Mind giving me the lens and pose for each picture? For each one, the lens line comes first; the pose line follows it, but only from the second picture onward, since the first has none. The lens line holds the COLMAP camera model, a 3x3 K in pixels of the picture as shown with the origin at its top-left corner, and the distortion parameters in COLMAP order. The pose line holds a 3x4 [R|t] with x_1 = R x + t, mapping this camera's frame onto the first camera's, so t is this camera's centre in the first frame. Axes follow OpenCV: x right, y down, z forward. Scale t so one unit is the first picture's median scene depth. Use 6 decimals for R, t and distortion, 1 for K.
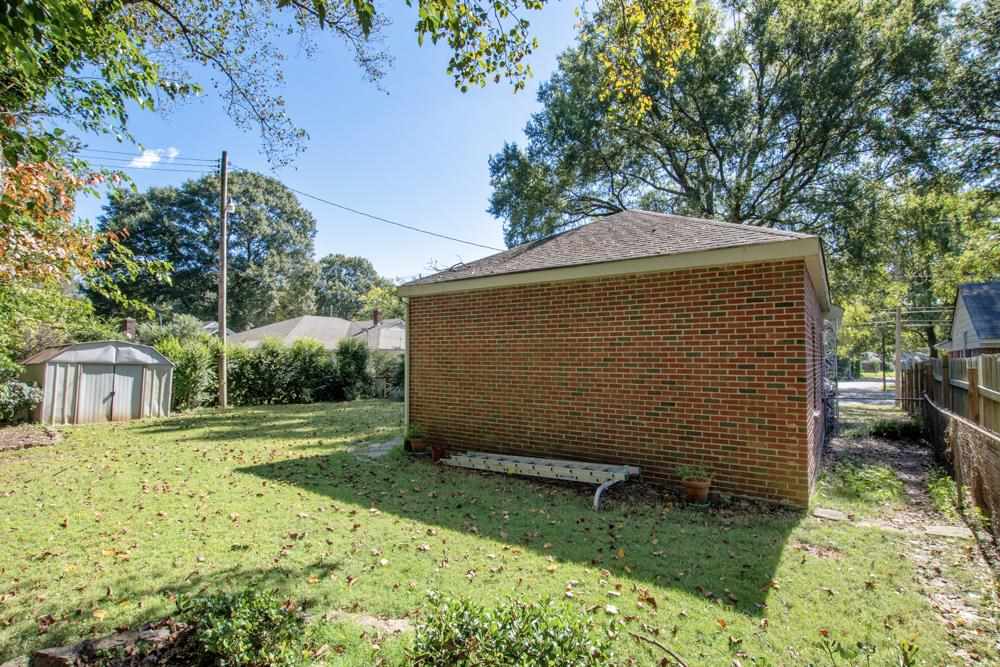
lens RADIAL K [[500.3, 0, 494.9], [0, 500.3, 324.0], [0, 0, 1]] dist [-0.002982, 0.000028]
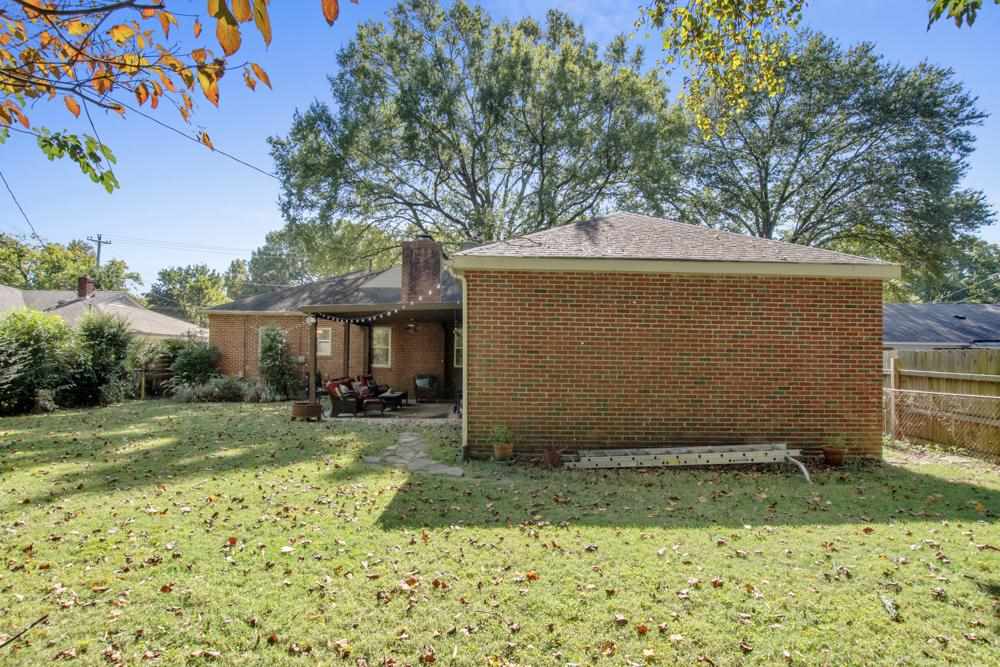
lens RADIAL K [[475.5, 0, 500.0], [0, 475.5, 333.5], [0, 0, 1]] dist [-0.014183, -0.000213]
pose [[0.788005, 0.030788, 0.614898, -0.852111], [-0.053615, 0.998386, 0.018719, 0.043838], [-0.613330, -0.047718, 0.788384, 0.516415]]
